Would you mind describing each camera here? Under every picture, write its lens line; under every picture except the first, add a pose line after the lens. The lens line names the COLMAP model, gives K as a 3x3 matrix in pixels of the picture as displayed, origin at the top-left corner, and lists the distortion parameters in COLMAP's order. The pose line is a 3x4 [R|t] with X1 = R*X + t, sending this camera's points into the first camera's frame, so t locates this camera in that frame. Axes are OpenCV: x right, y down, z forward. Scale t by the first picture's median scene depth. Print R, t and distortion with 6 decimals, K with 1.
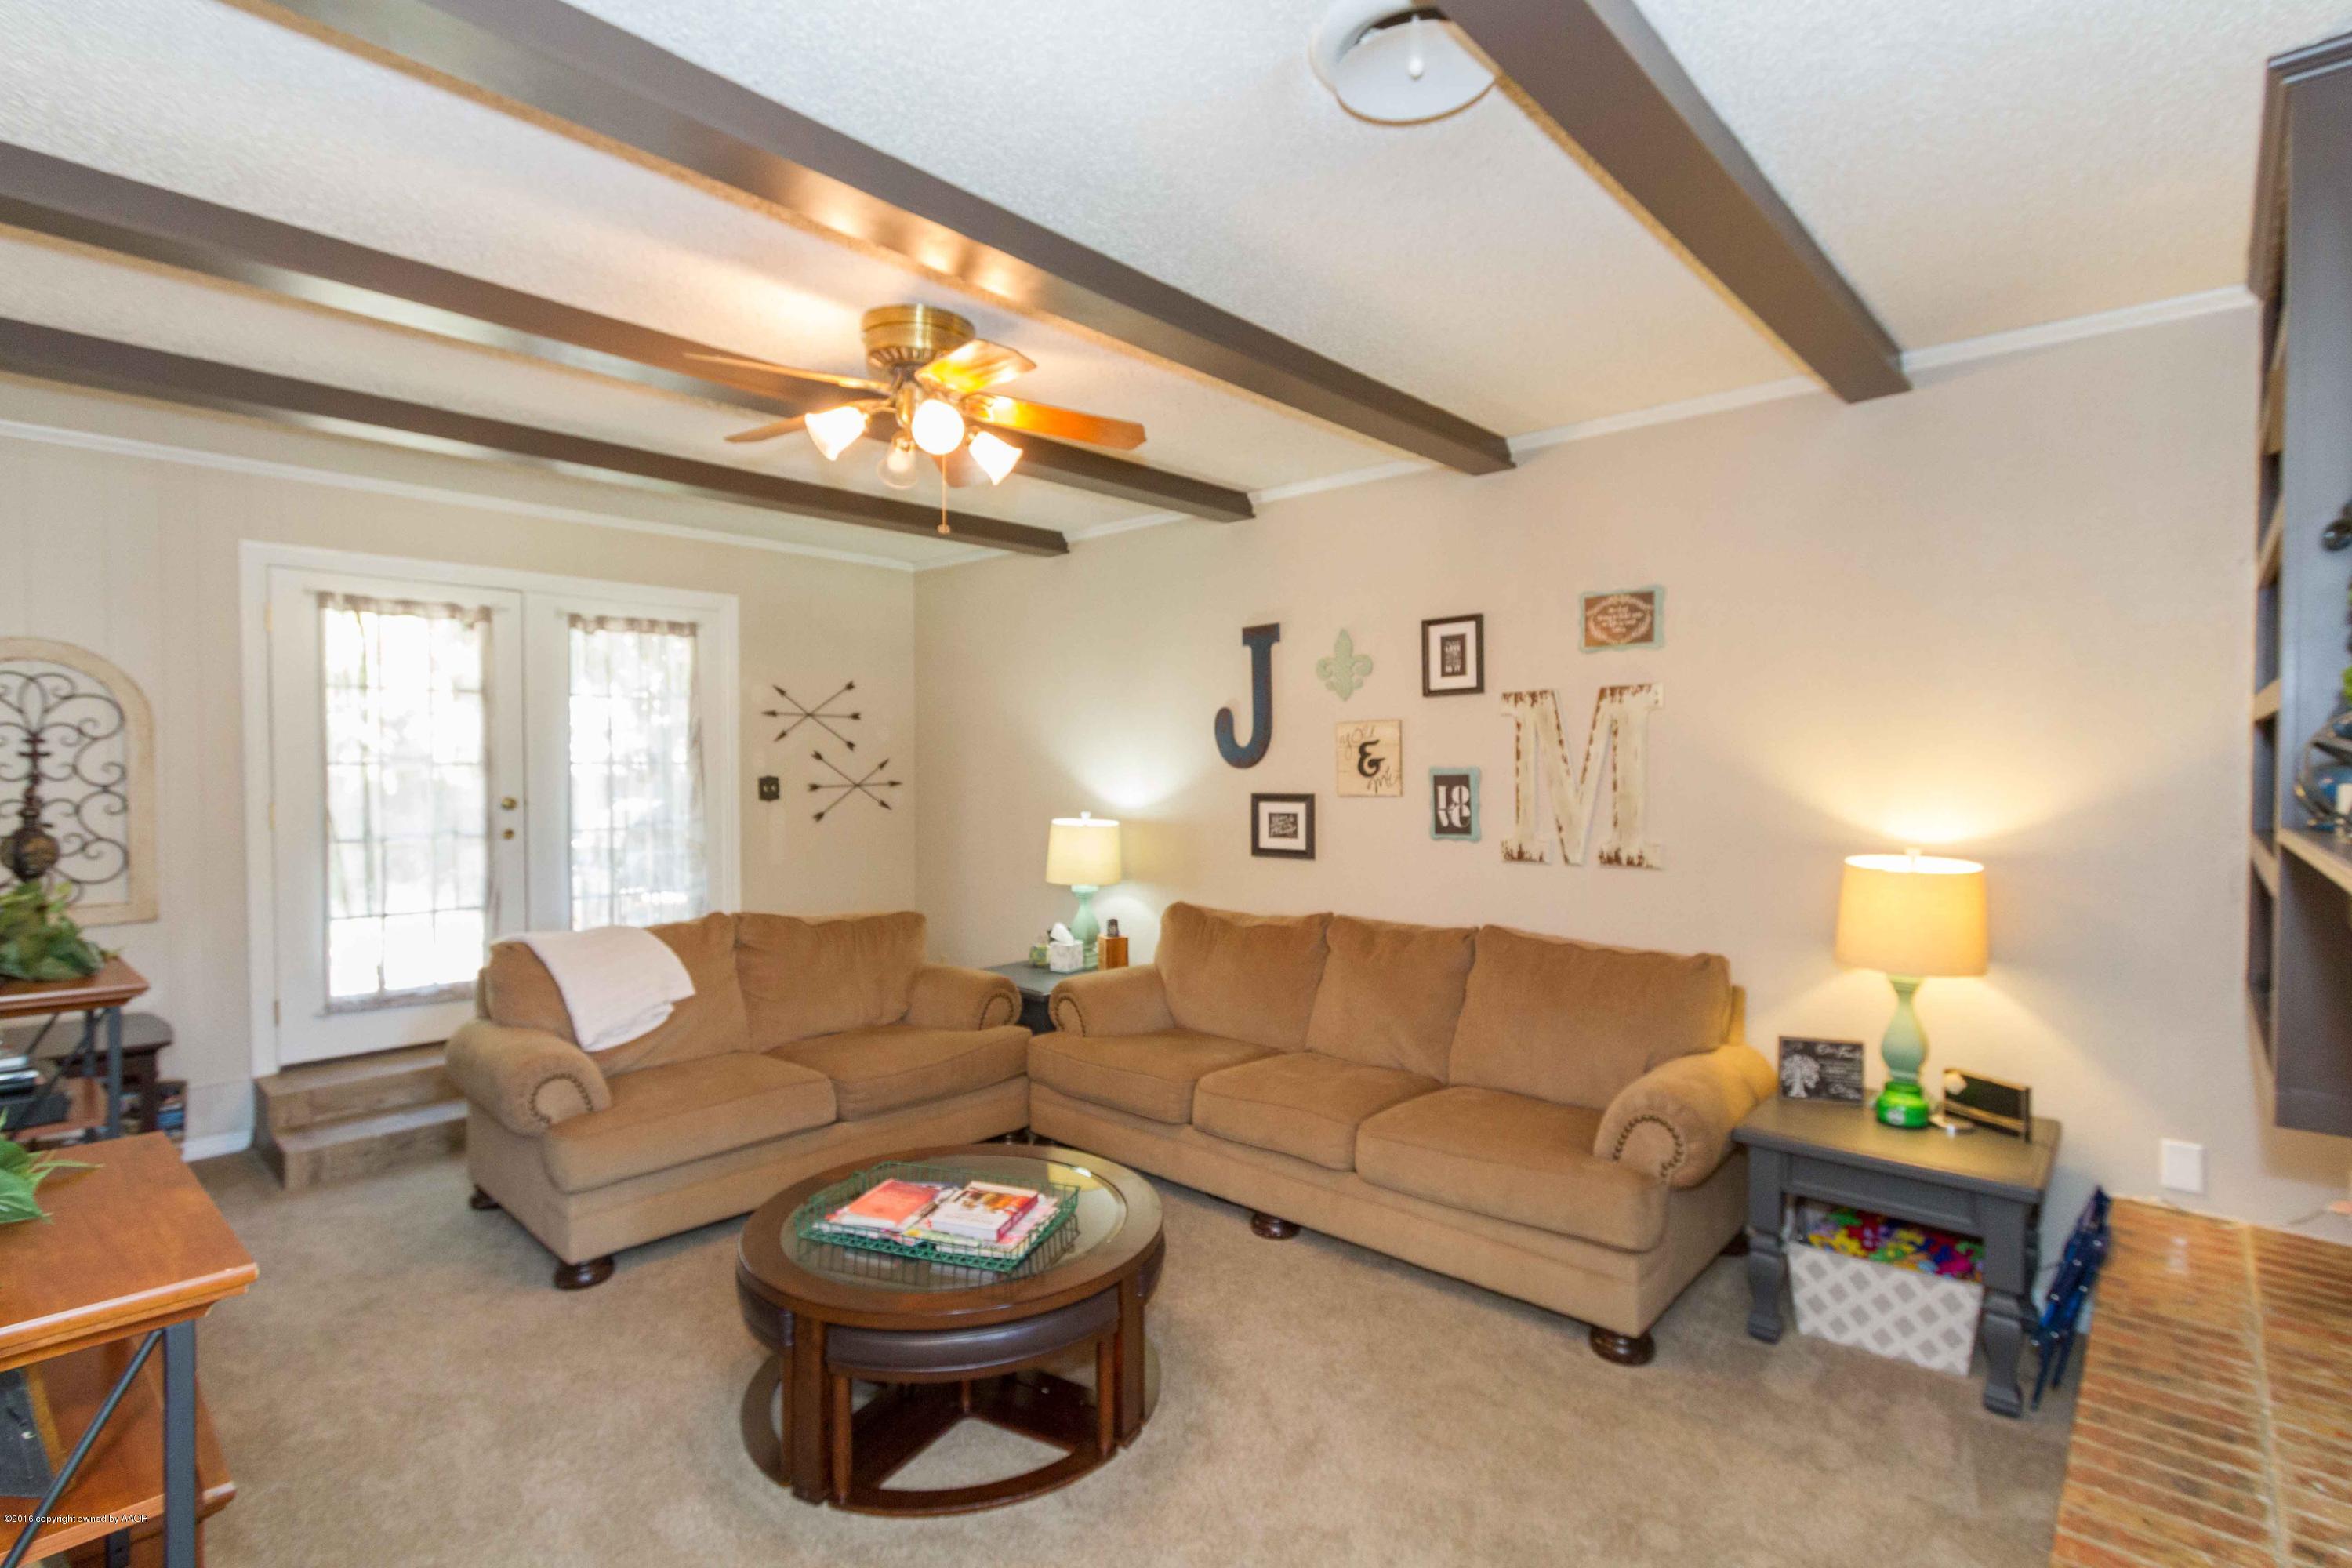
lens RADIAL K [[1086.3, 0, 1190.5], [0, 1086.3, 807.8], [0, 0, 1]] dist [-0.002768, -0.002428]
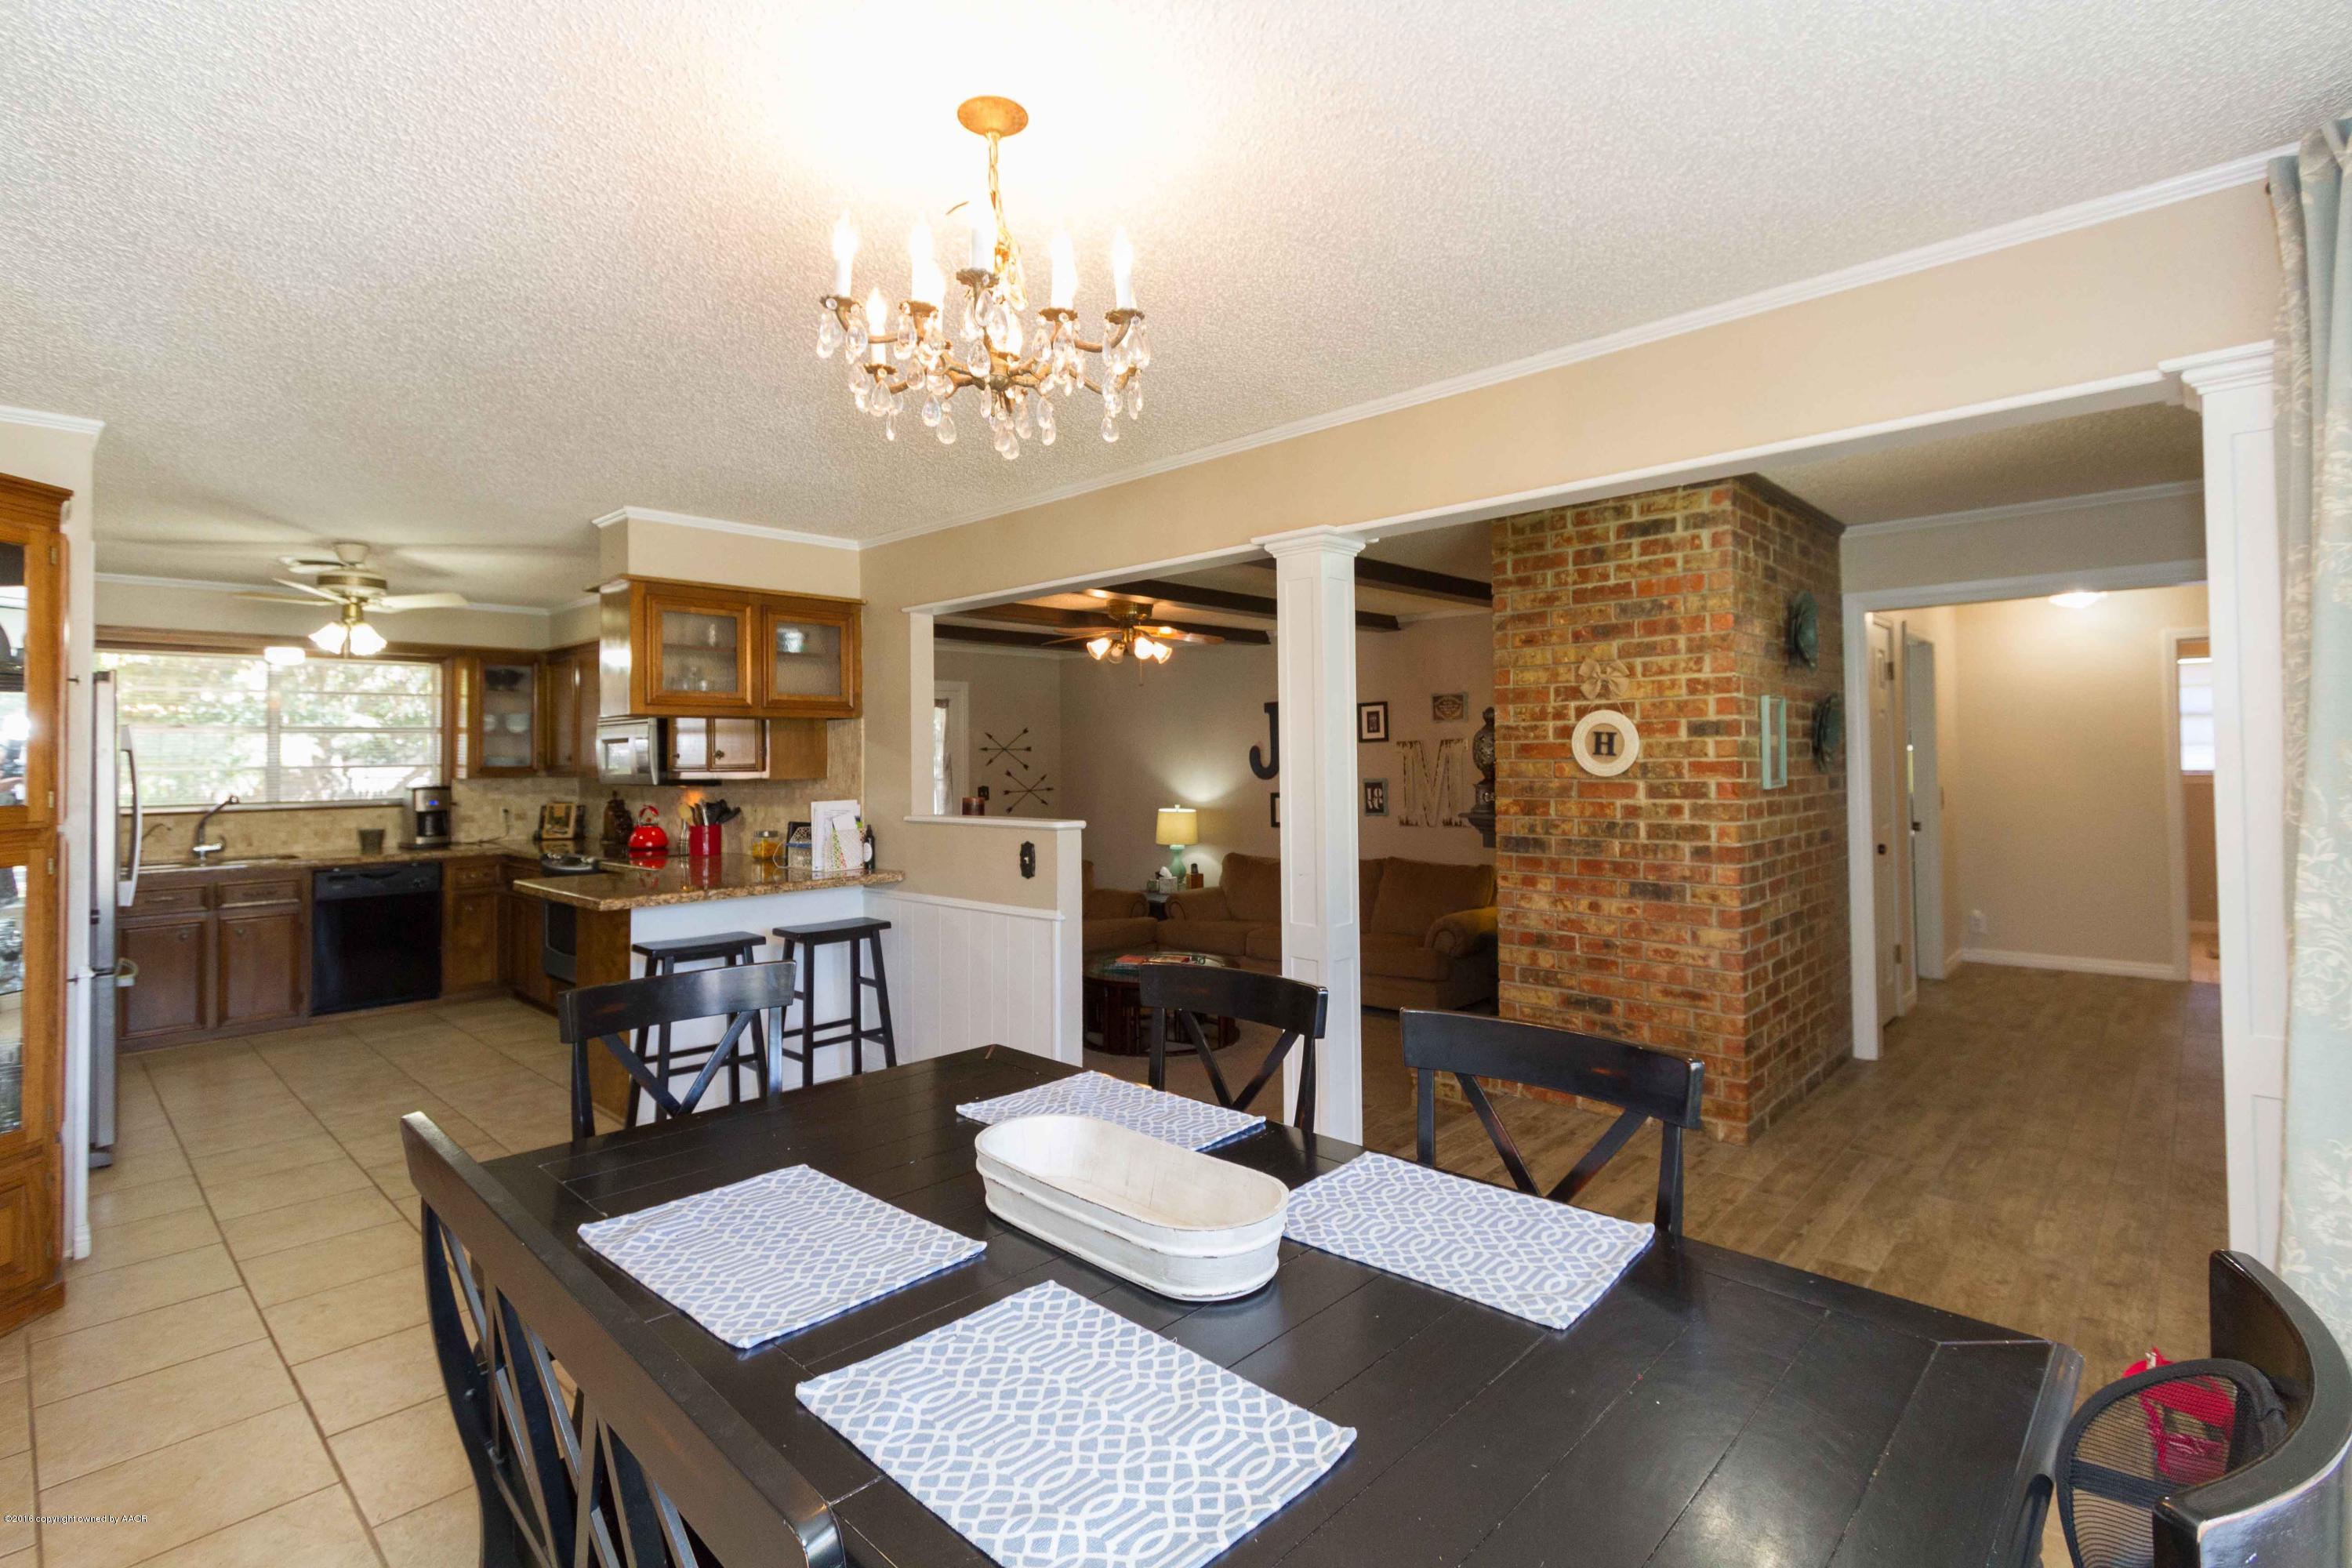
lens RADIAL K [[1086.3, 0, 1172.3], [0, 1086.3, 737.3], [0, 0, 1]] dist [-0.002768, -0.002428]
pose [[0.999706, -0.013109, -0.020398, -0.081272], [0.011799, 0.997938, -0.063085, 0.007794], [0.021182, 0.062826, 0.997800, -0.964342]]
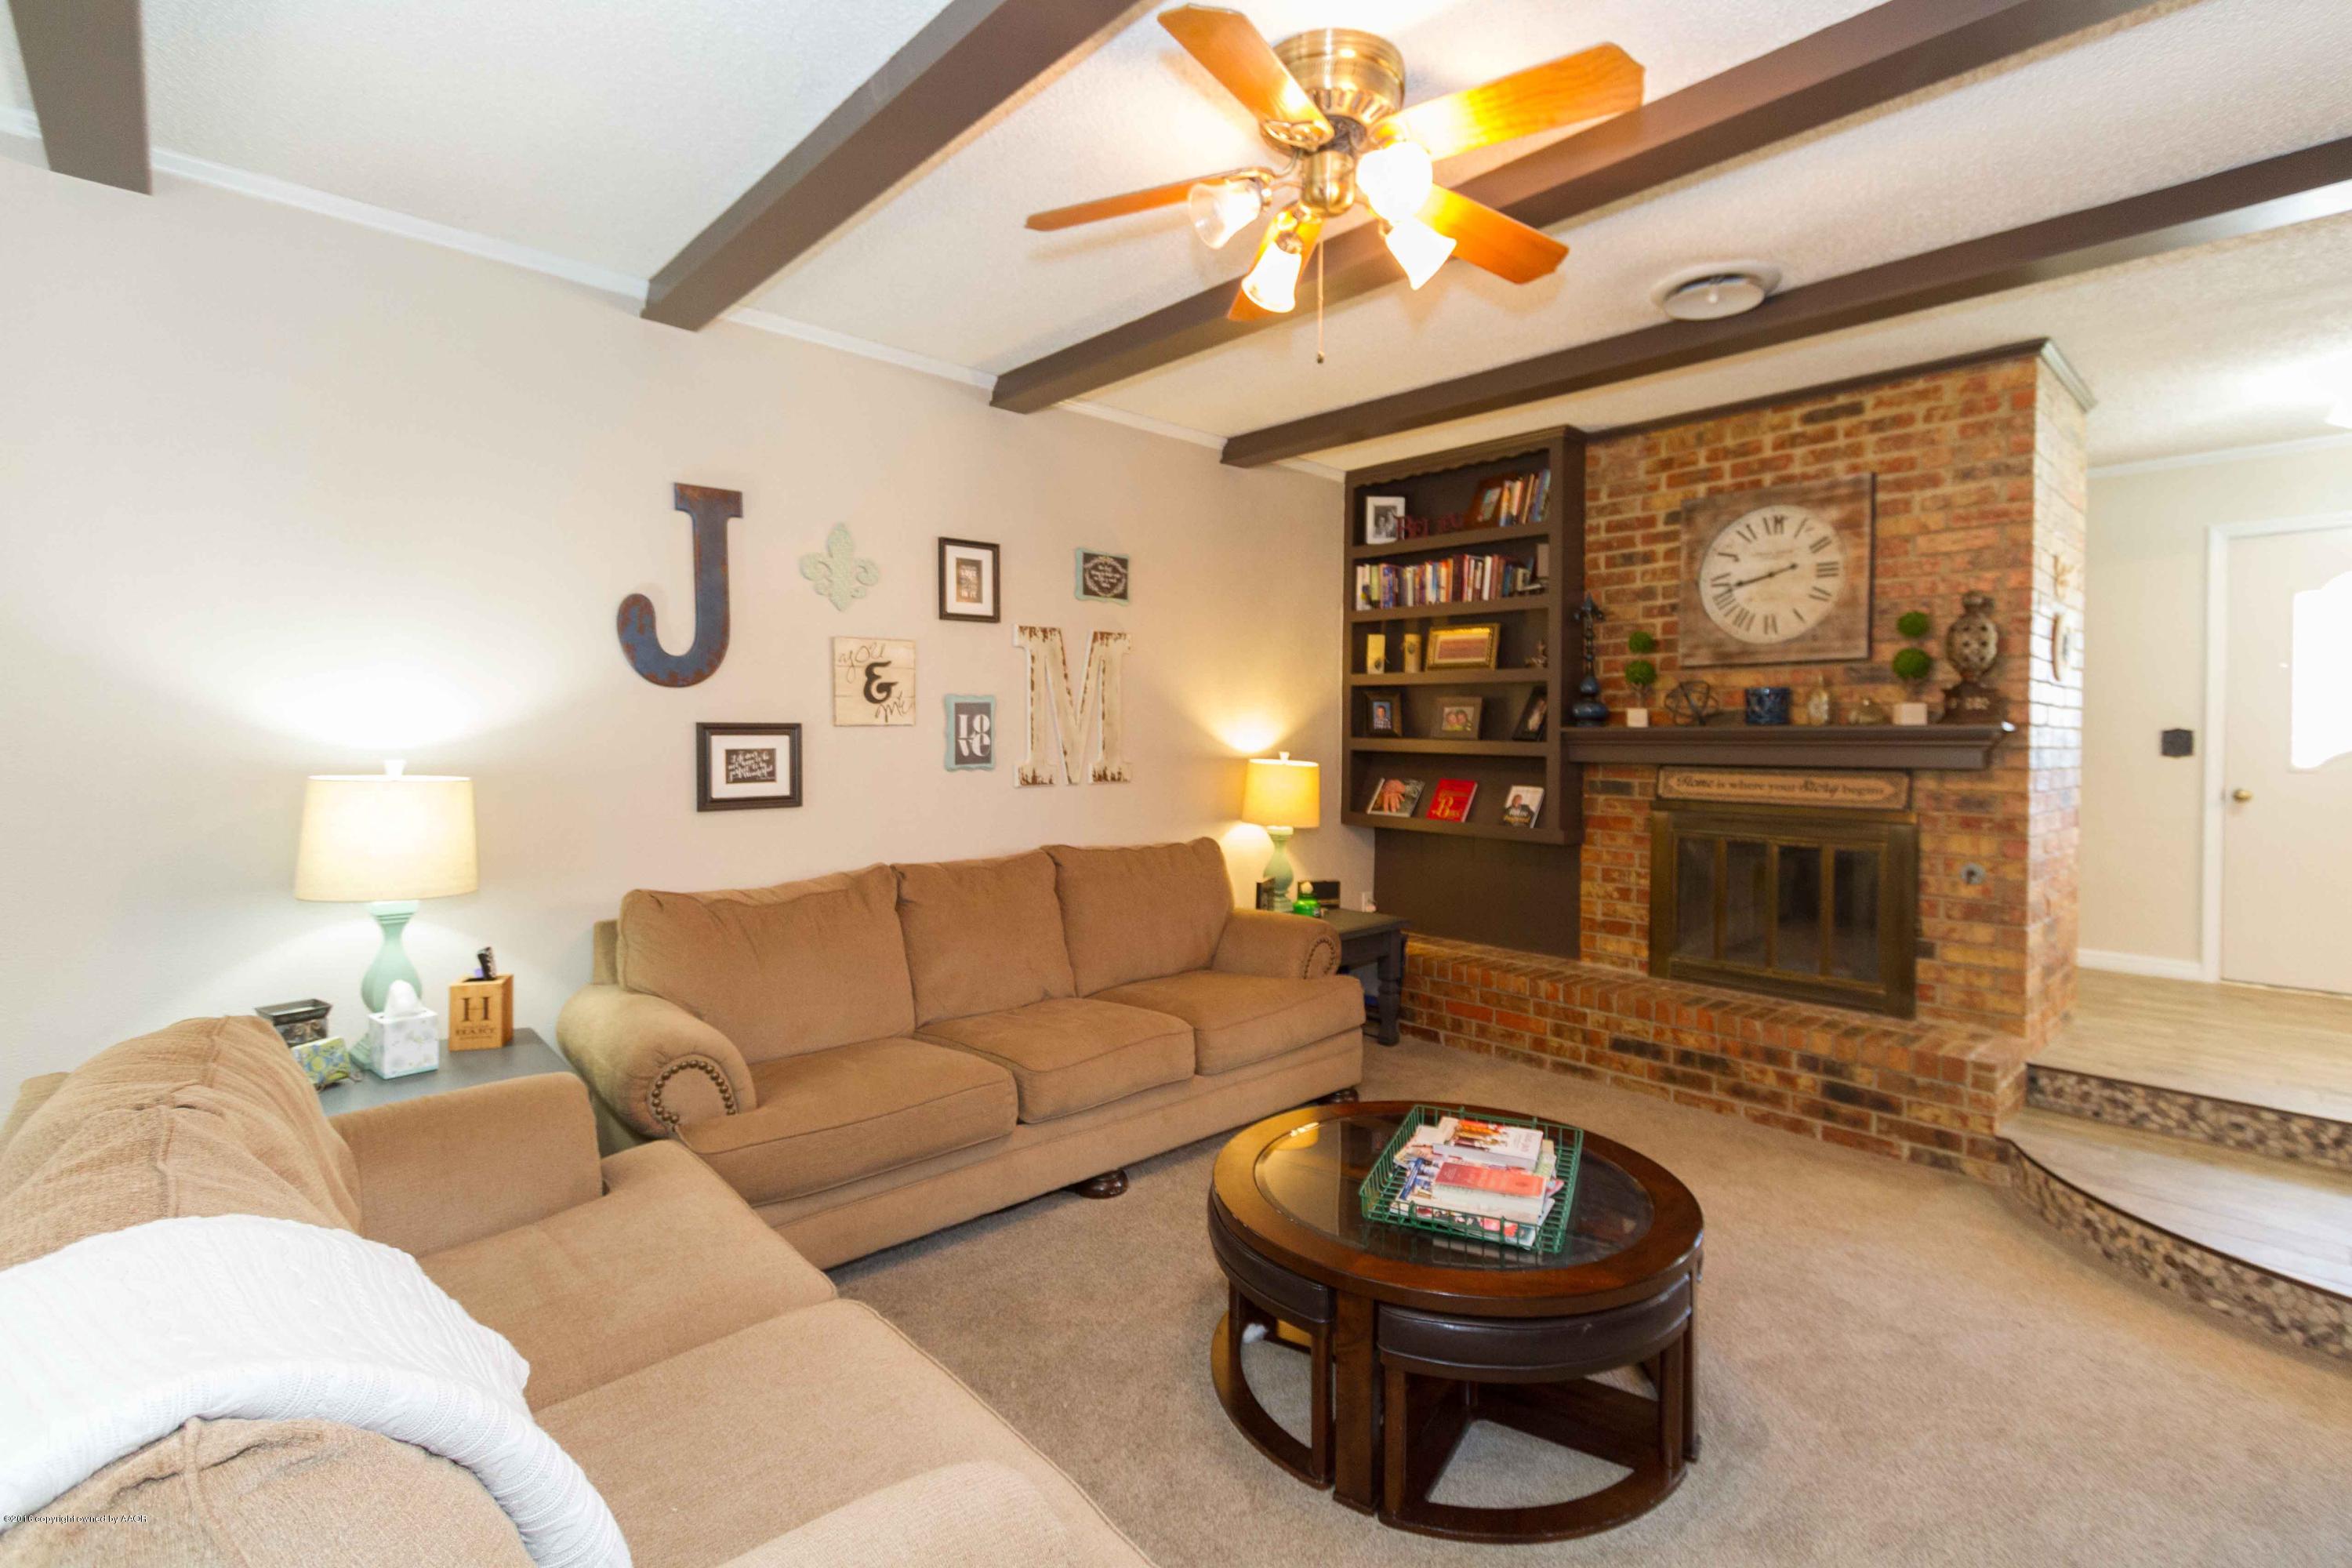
lens RADIAL K [[1086.3, 0, 1160.5], [0, 1086.3, 767.6], [0, 0, 1]] dist [-0.002768, -0.002428]
pose [[0.108110, -0.024779, 0.993830, -0.709169], [0.034330, 0.999186, 0.021178, 0.012763], [-0.993546, 0.031828, 0.108873, 0.726340]]
